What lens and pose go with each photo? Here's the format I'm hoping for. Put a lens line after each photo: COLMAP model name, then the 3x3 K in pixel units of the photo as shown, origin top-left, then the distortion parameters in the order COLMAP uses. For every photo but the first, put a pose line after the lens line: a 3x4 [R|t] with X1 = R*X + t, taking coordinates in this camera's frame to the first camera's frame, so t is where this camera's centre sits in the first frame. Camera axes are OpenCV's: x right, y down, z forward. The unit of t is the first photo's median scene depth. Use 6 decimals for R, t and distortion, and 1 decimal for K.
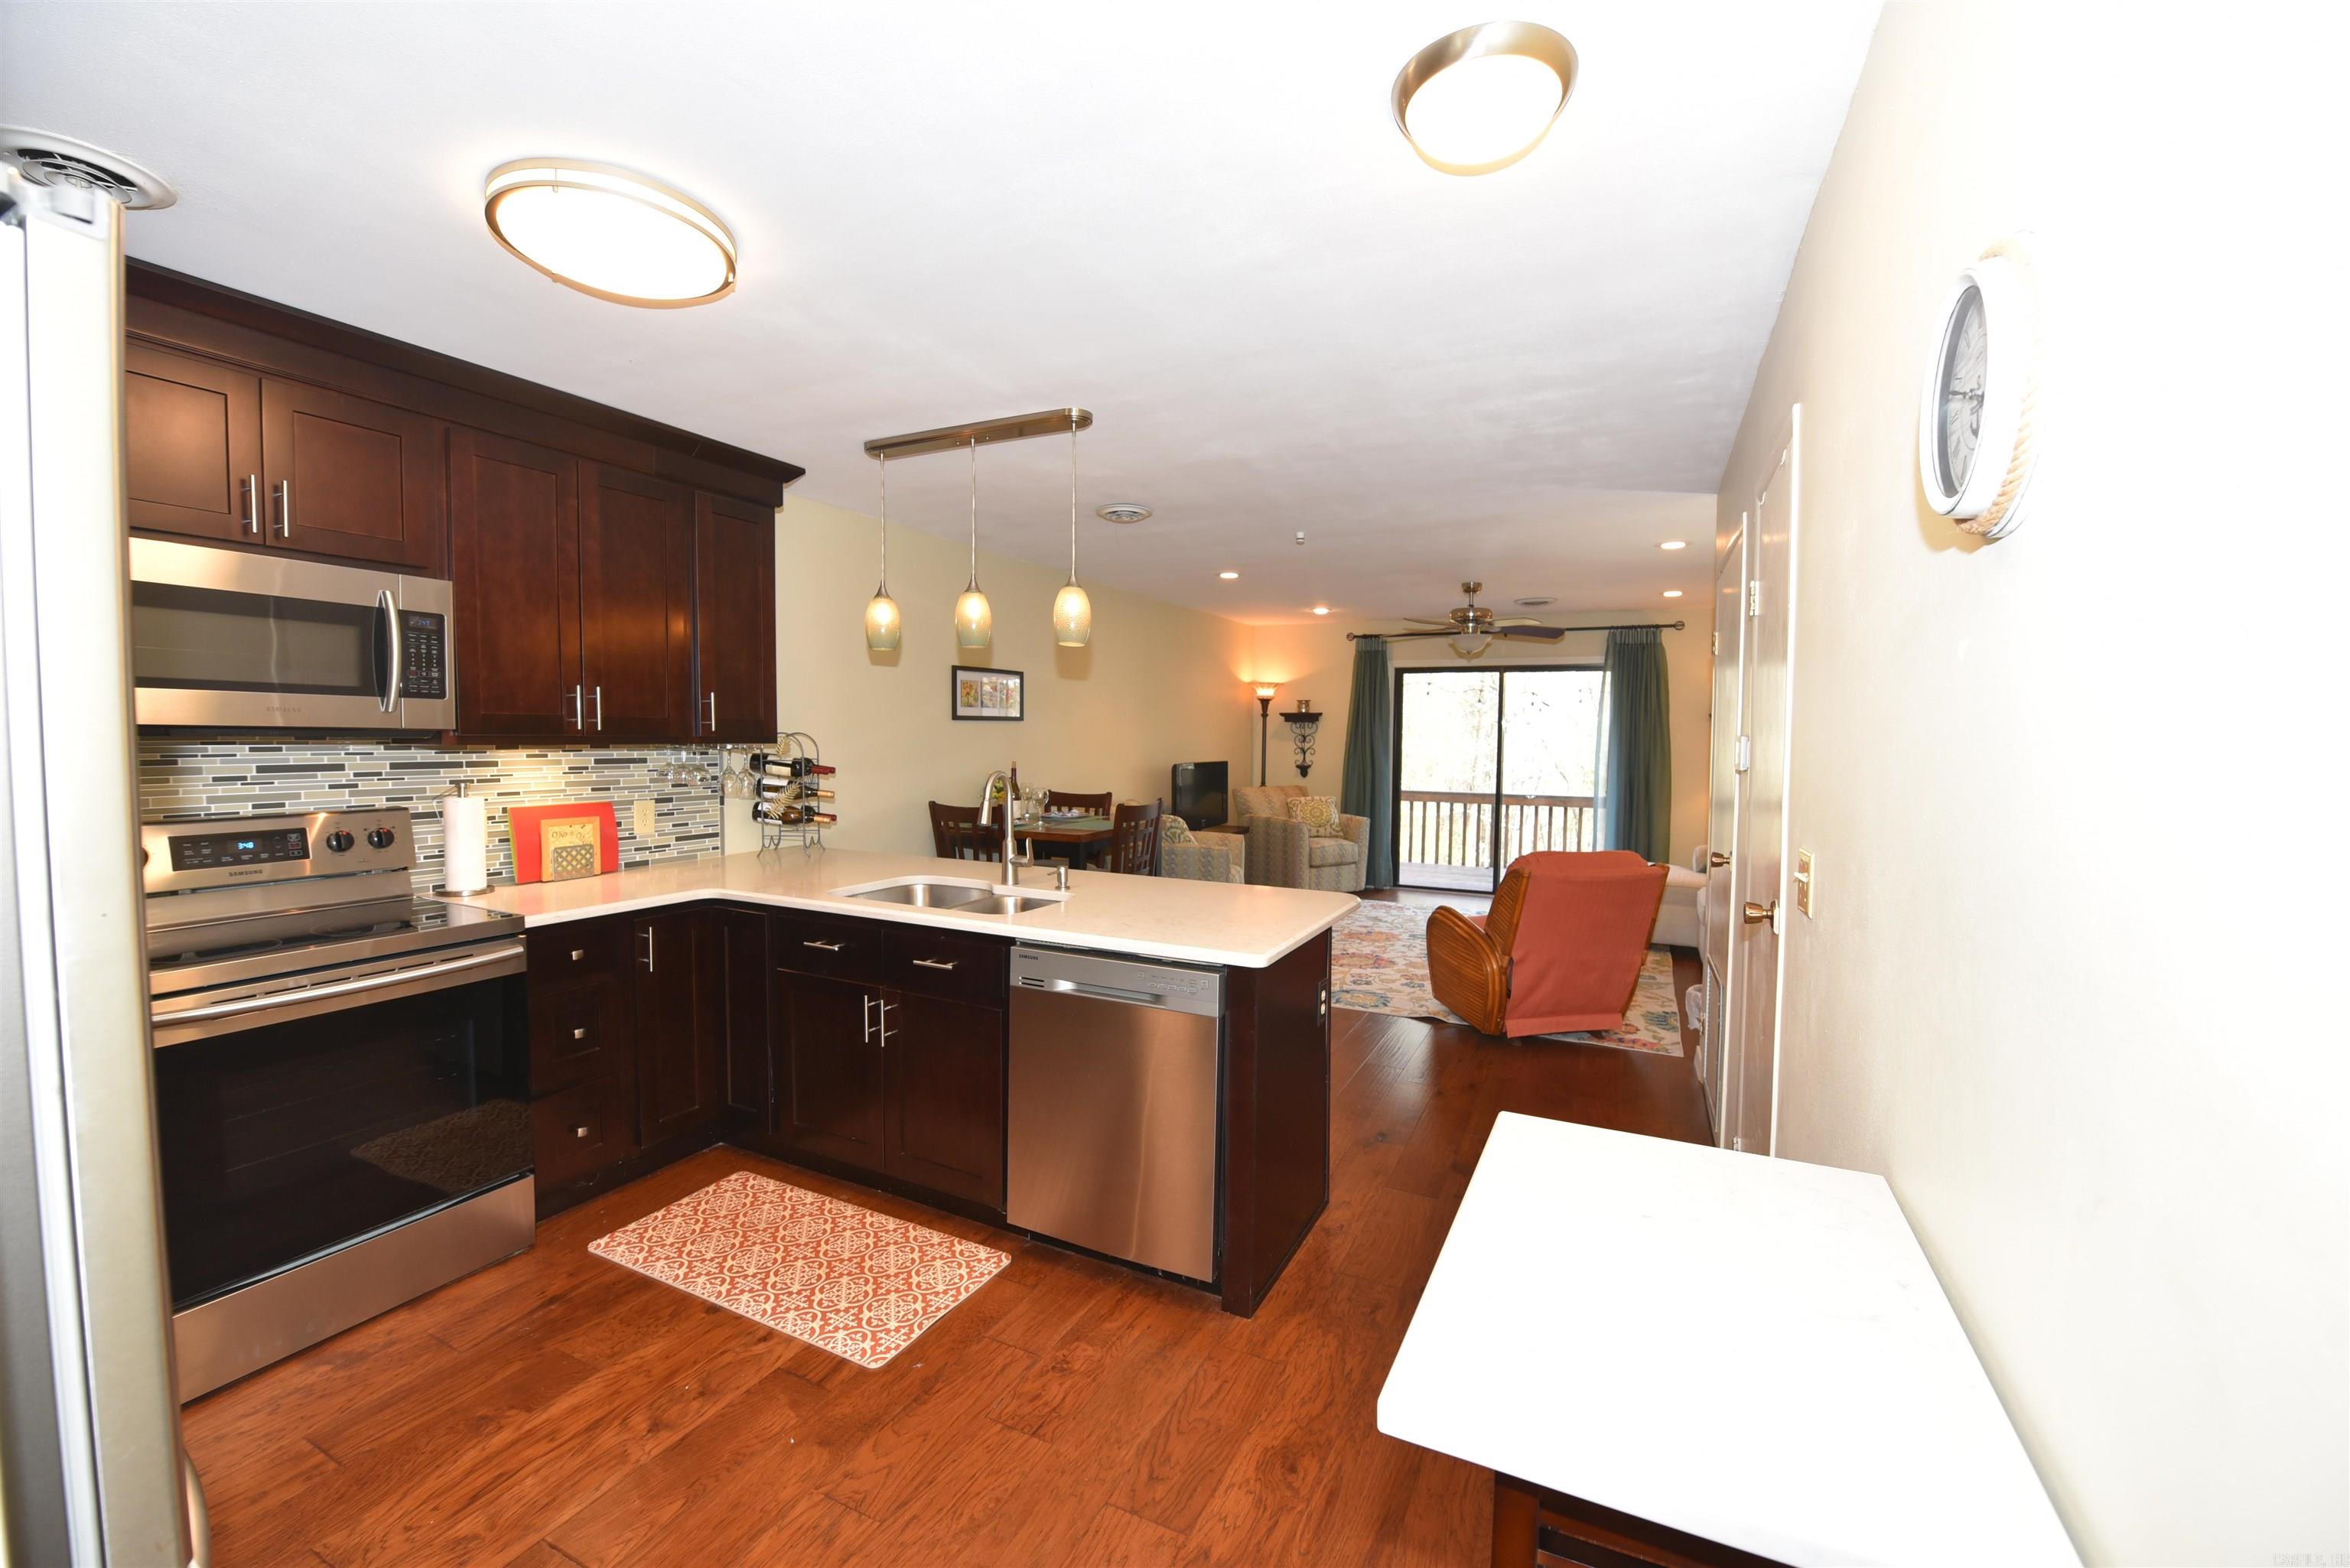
lens RADIAL K [[935.9, 0, 1182.3], [0, 935.9, 788.4], [0, 0, 1]] dist [-0.017547, -0.002039]
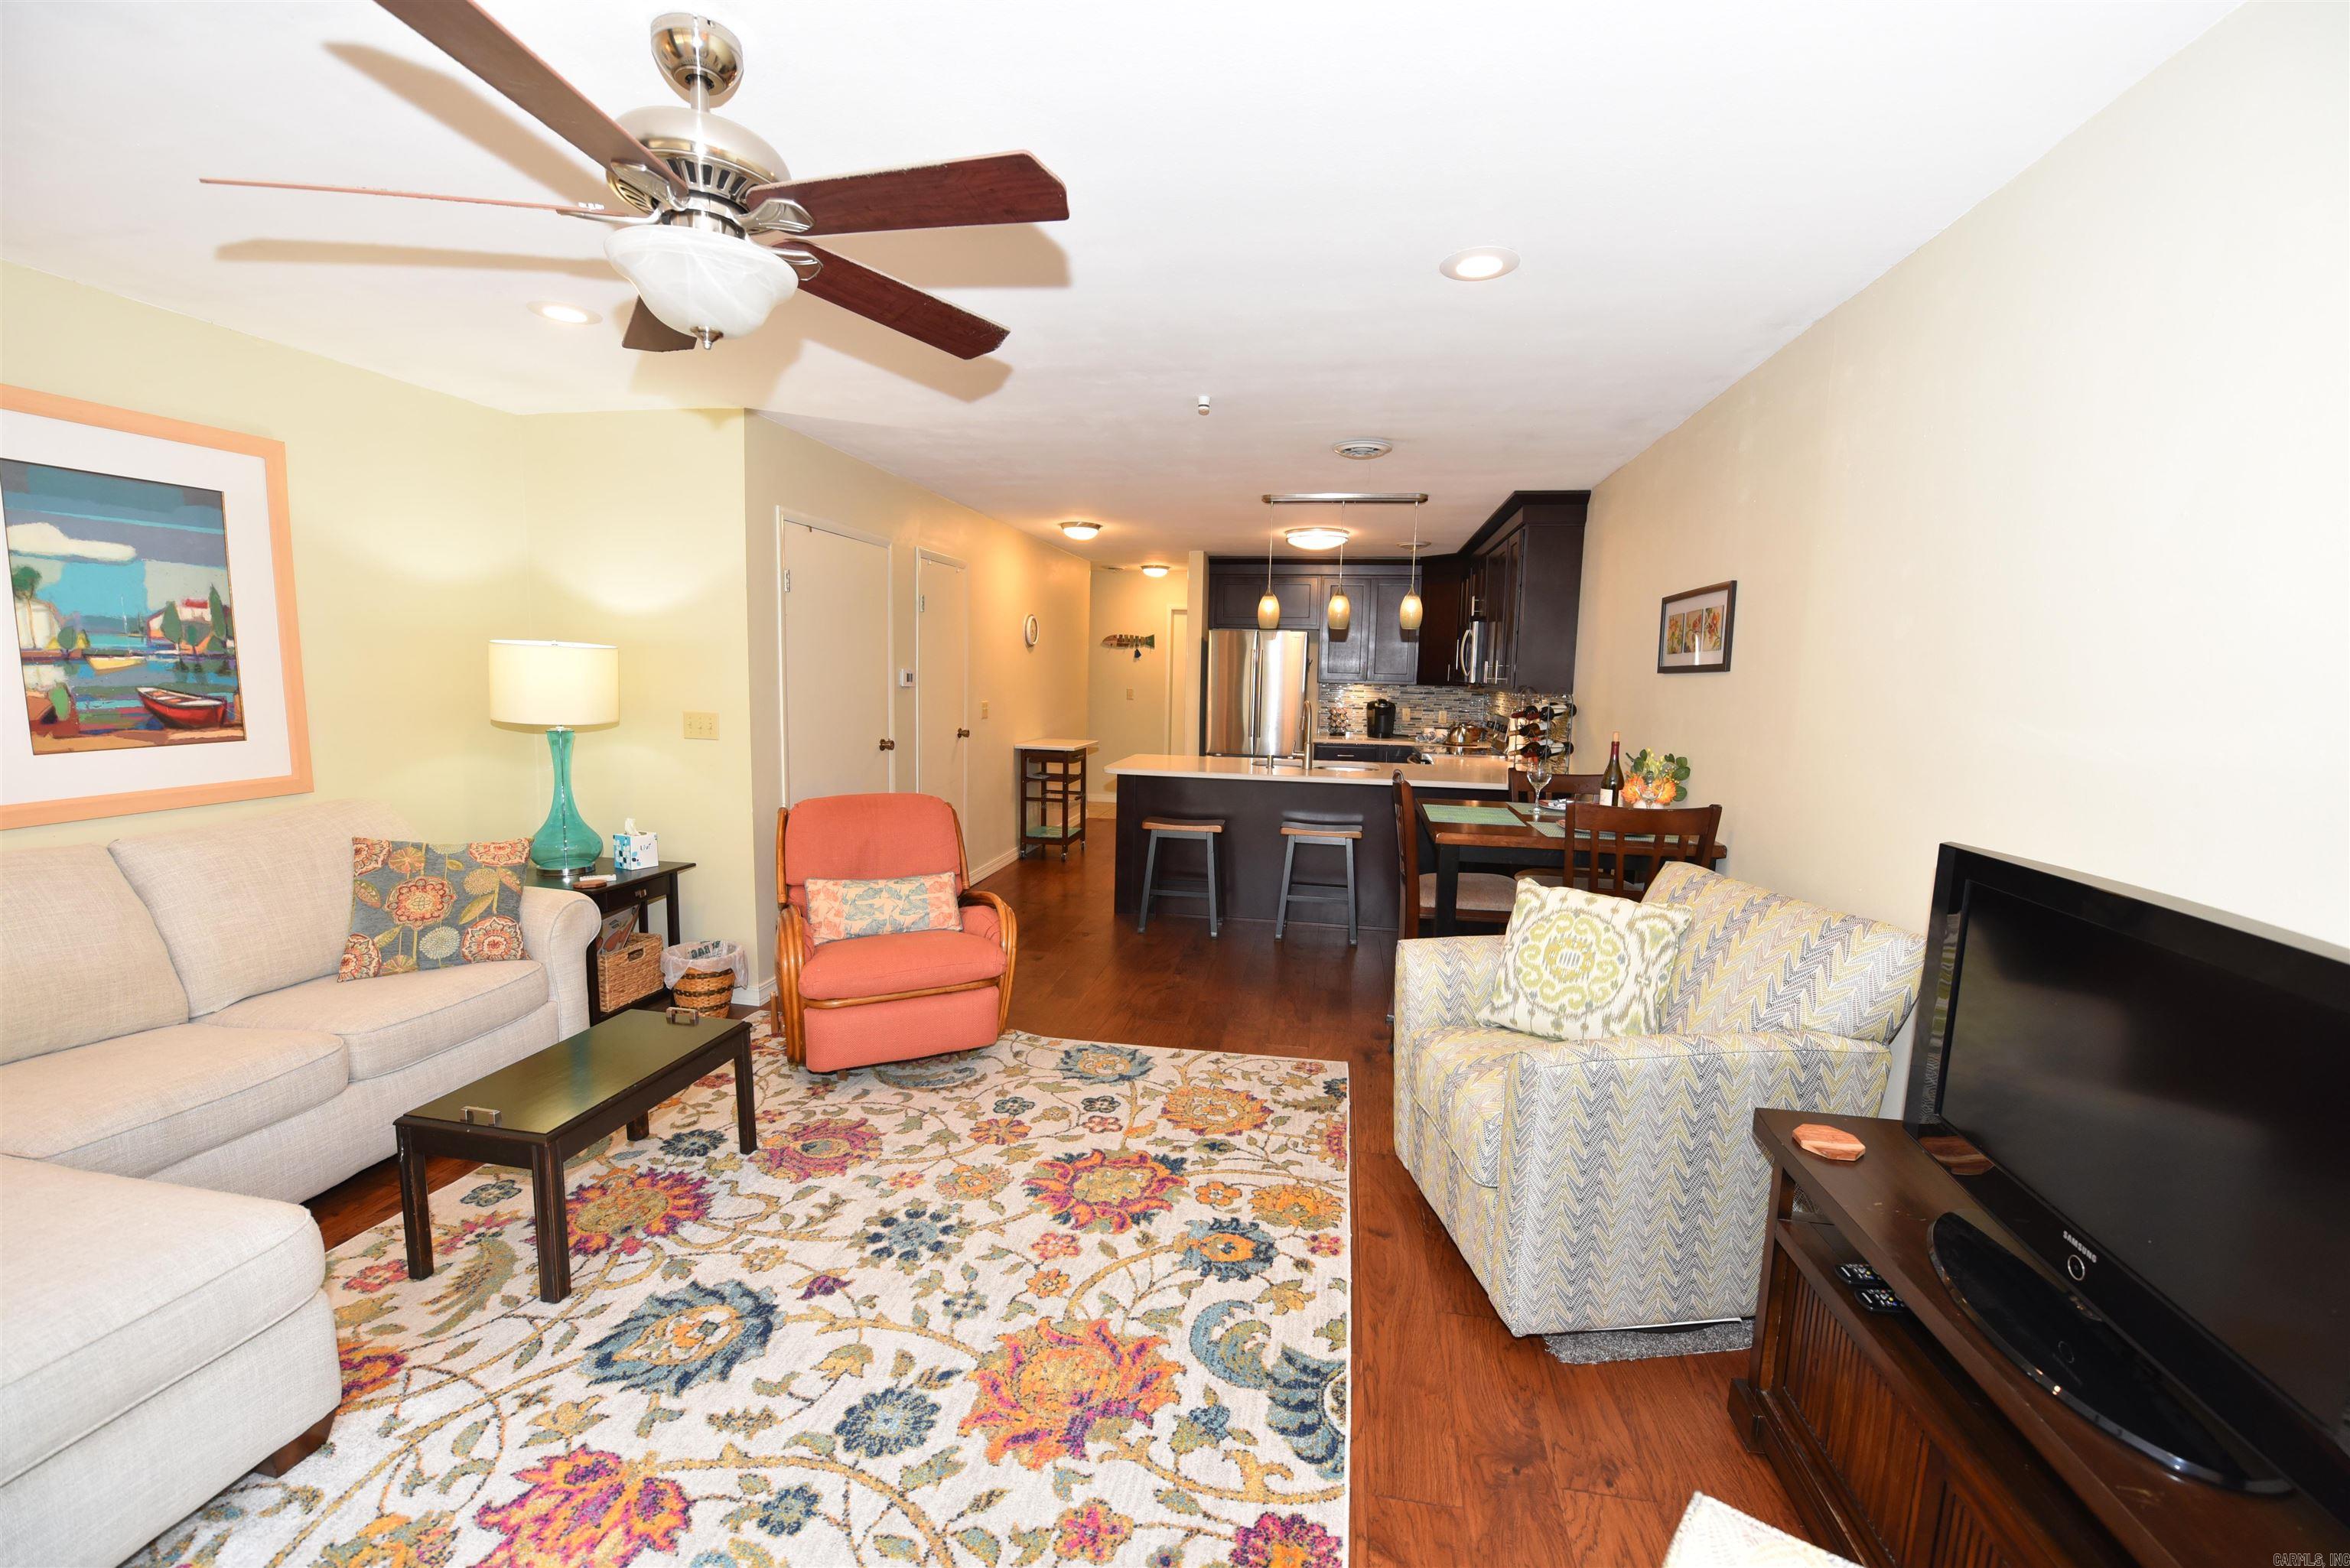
lens RADIAL K [[935.9, 0, 1180.3], [0, 935.9, 778.2], [0, 0, 1]] dist [-0.017547, -0.002039]
pose [[-0.960373, 0.001359, -0.278716, 0.383180], [-0.047142, 0.984788, 0.167241, -0.114868], [0.274704, 0.173753, -0.945700, 1.911902]]
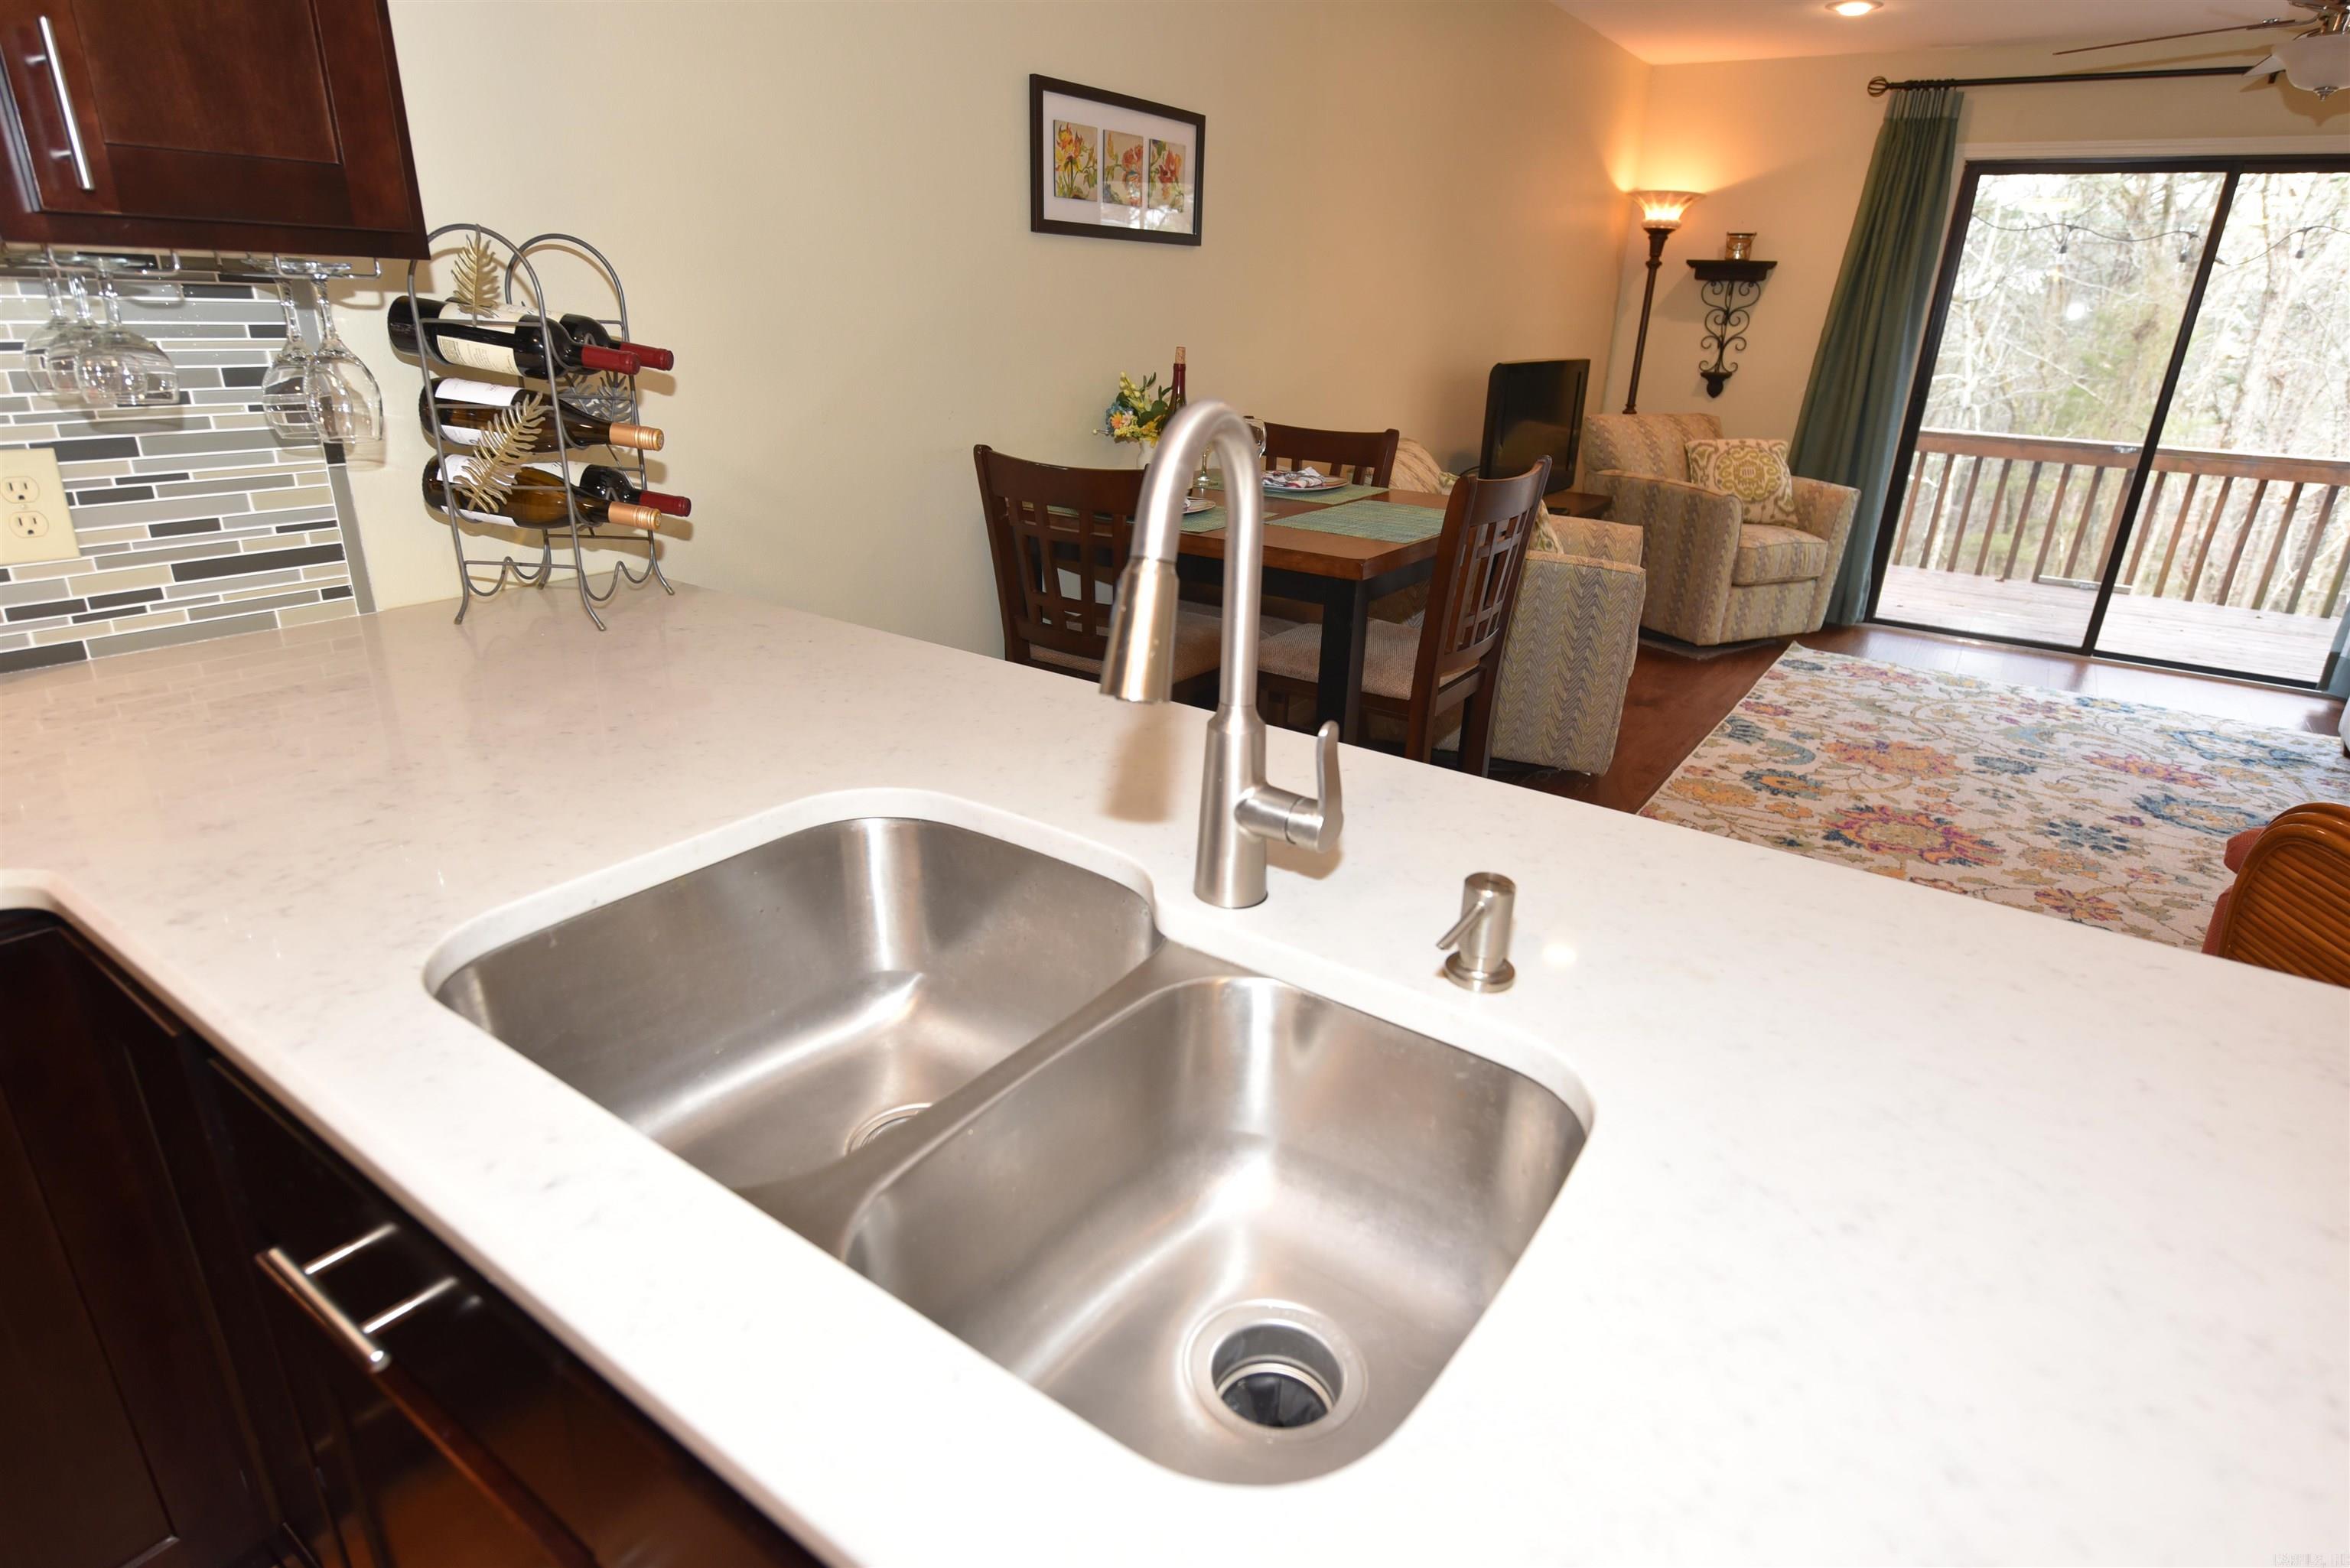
lens RADIAL K [[1222.4, 0, 1173.6], [0, 1222.4, 790.0], [0, 0, 1]] dist [-0.005836, -0.002507]
pose [[0.988132, 0.076968, -0.132930, -0.118849], [-0.031896, 0.949353, 0.312589, -0.014397], [0.150257, -0.304639, 0.940541, 0.537490]]
